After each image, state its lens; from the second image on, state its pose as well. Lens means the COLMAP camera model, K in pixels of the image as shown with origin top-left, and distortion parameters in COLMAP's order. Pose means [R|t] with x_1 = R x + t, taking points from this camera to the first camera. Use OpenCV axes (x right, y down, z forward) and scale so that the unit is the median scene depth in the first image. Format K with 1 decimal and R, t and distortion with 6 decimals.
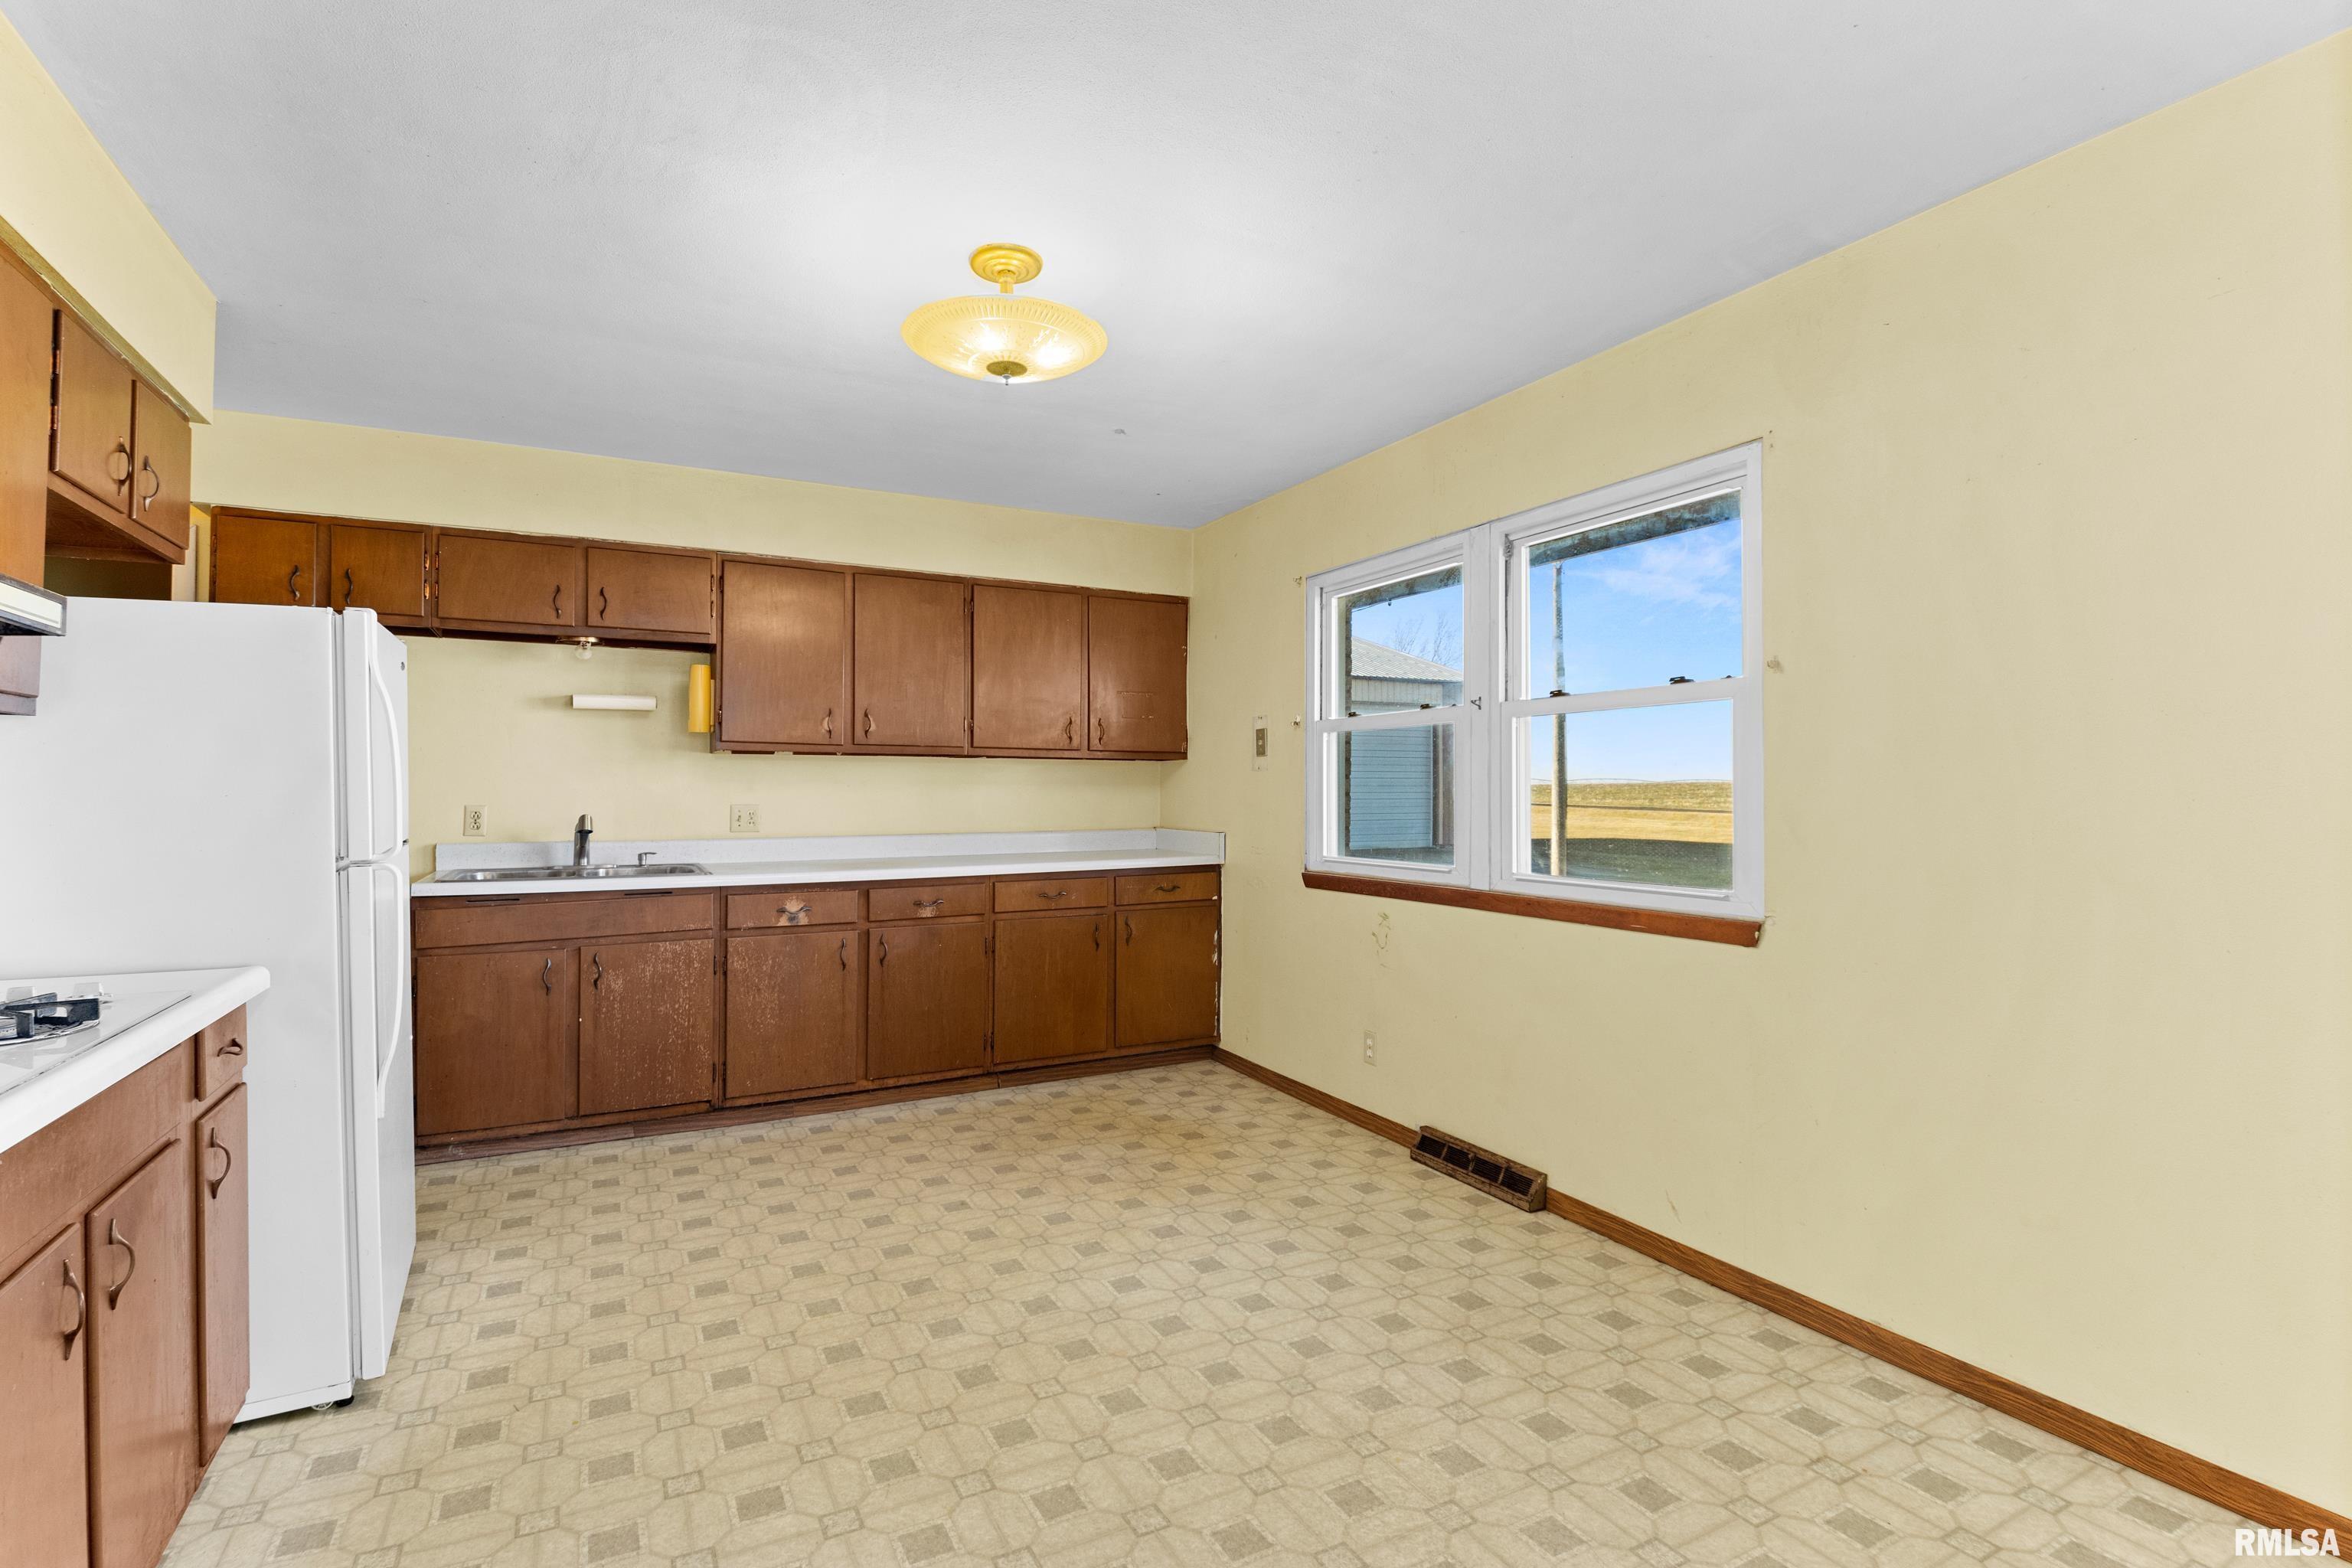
lens RADIAL K [[1101.3, 0, 1176.0], [0, 1101.3, 784.0], [0, 0, 1]] dist [0.061134, -0.060372]
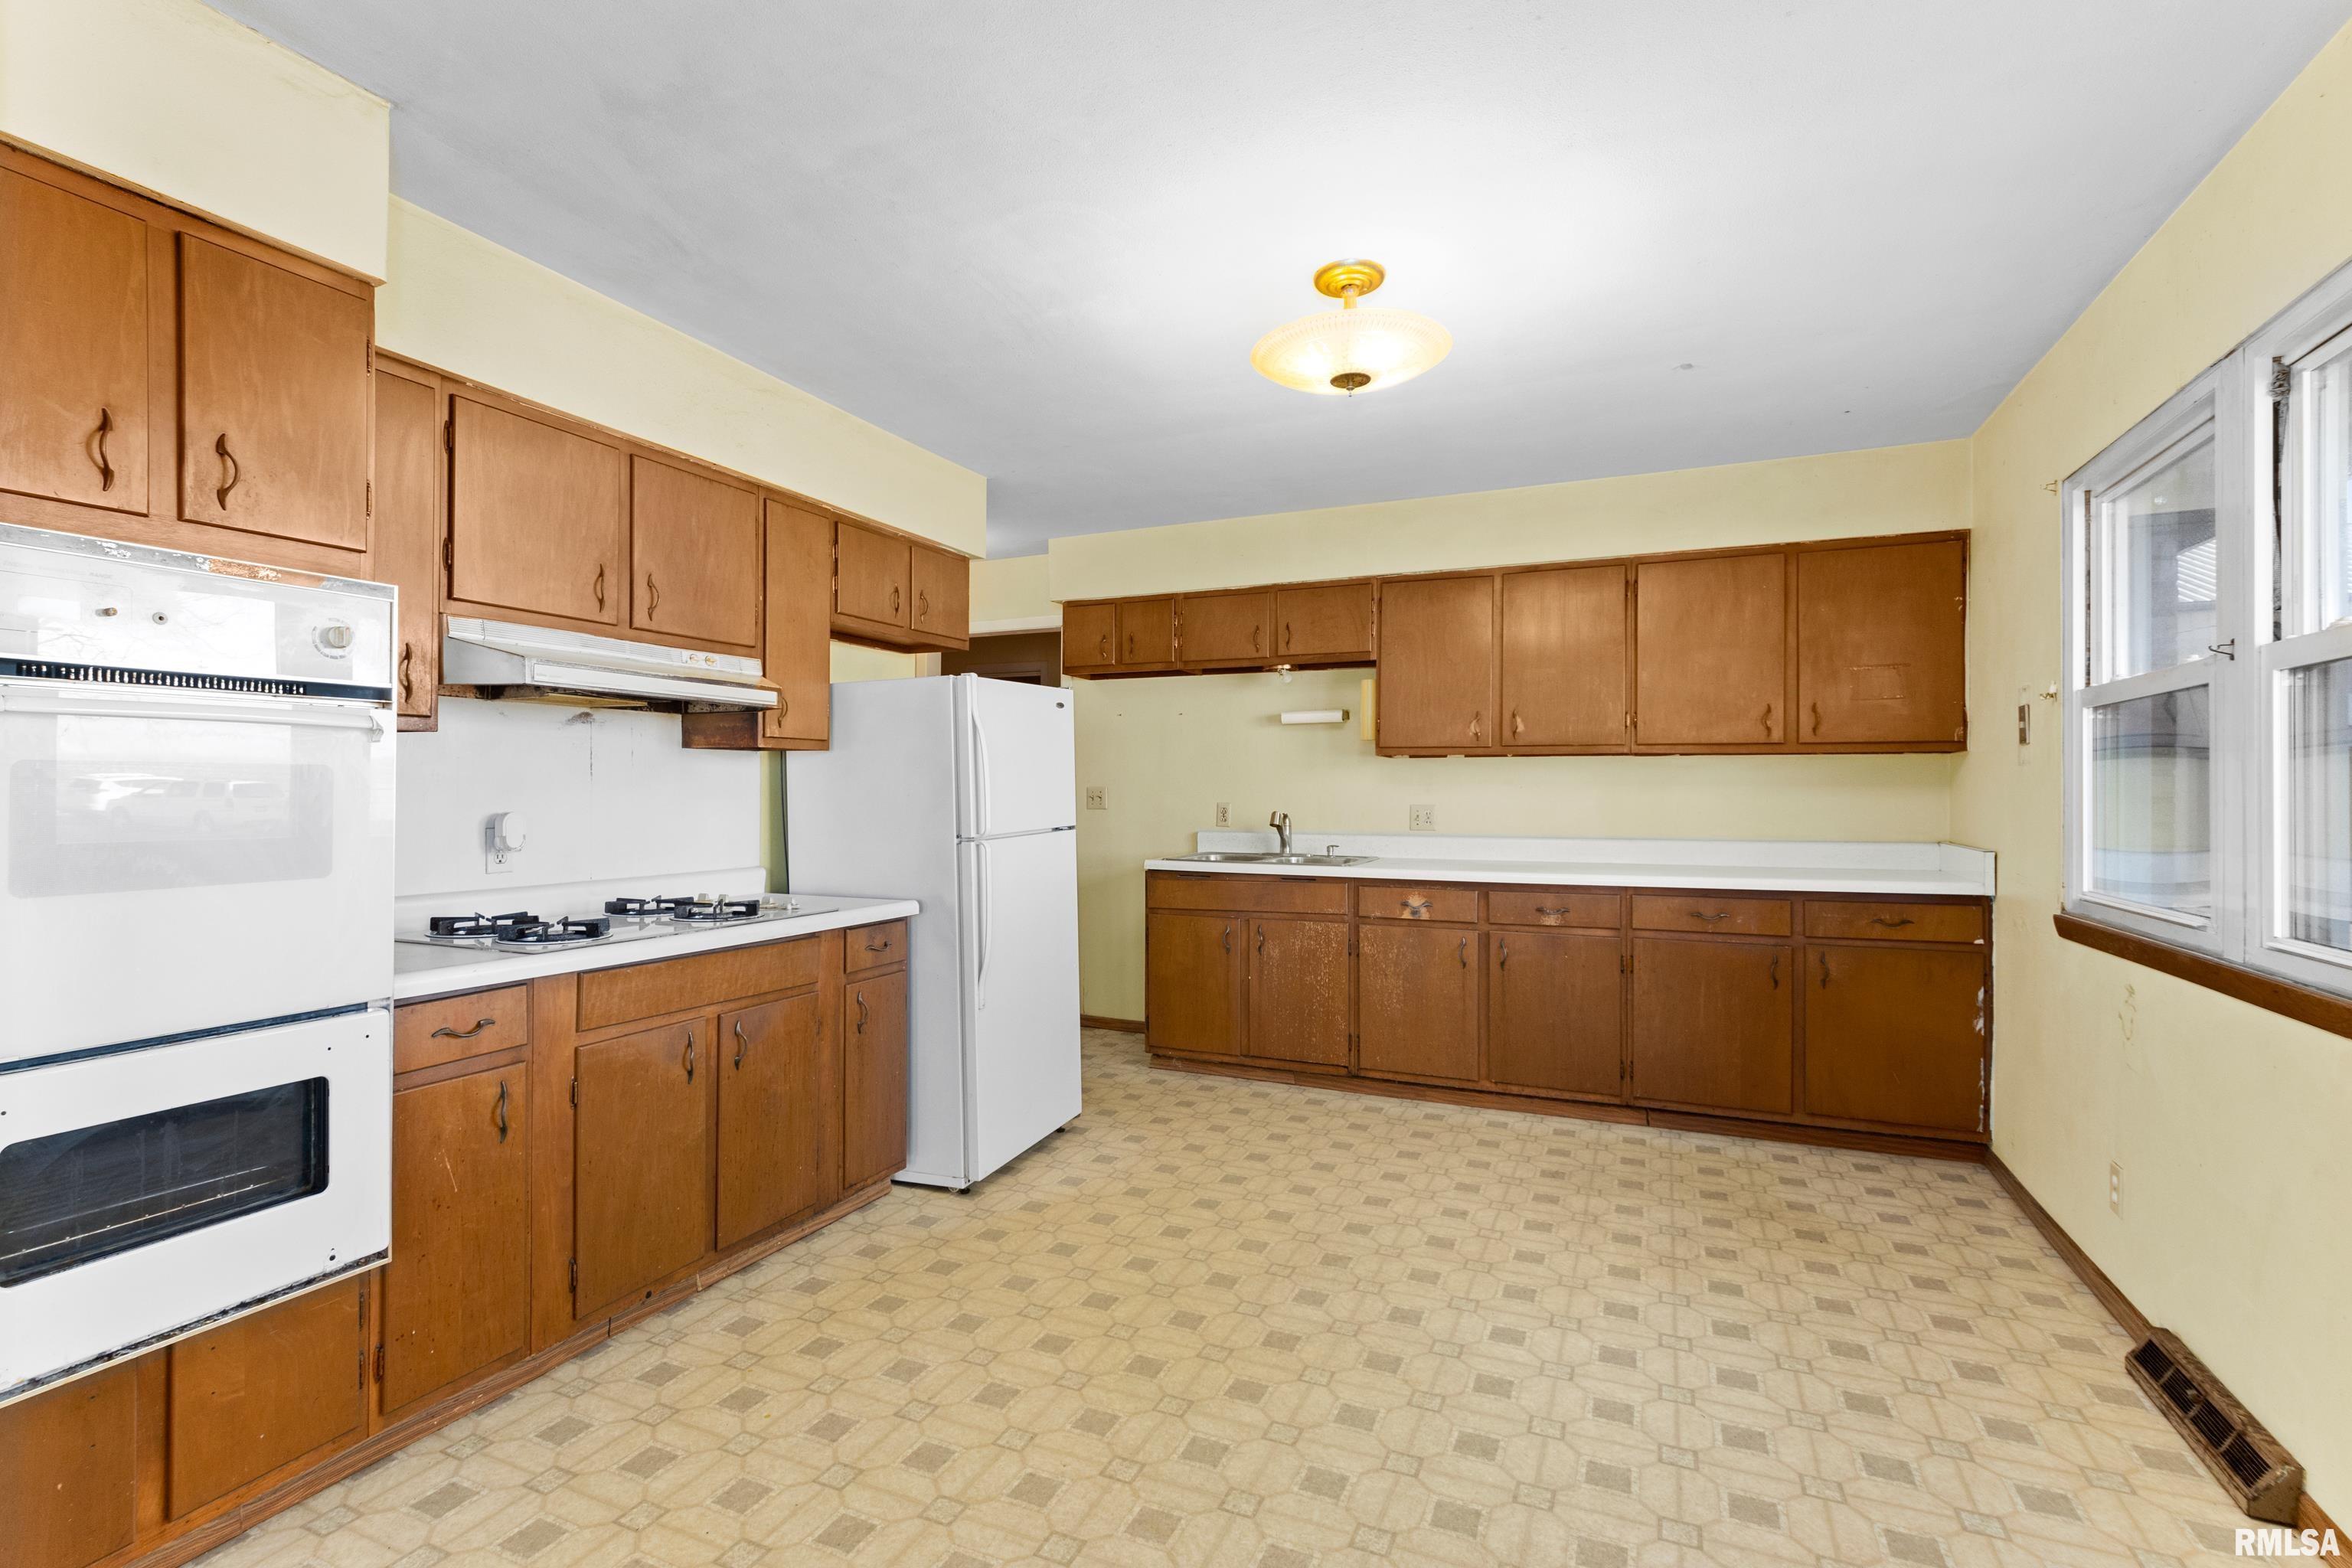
lens RADIAL K [[1122.4, 0, 1141.7], [0, 1122.4, 783.2], [0, 0, 1]] dist [0.008561, -0.000796]
pose [[0.609750, -0.003919, -0.792584, 0.353071], [0.003235, 0.999992, -0.002456, -0.000865], [0.792587, -0.001067, 0.609758, 0.140572]]
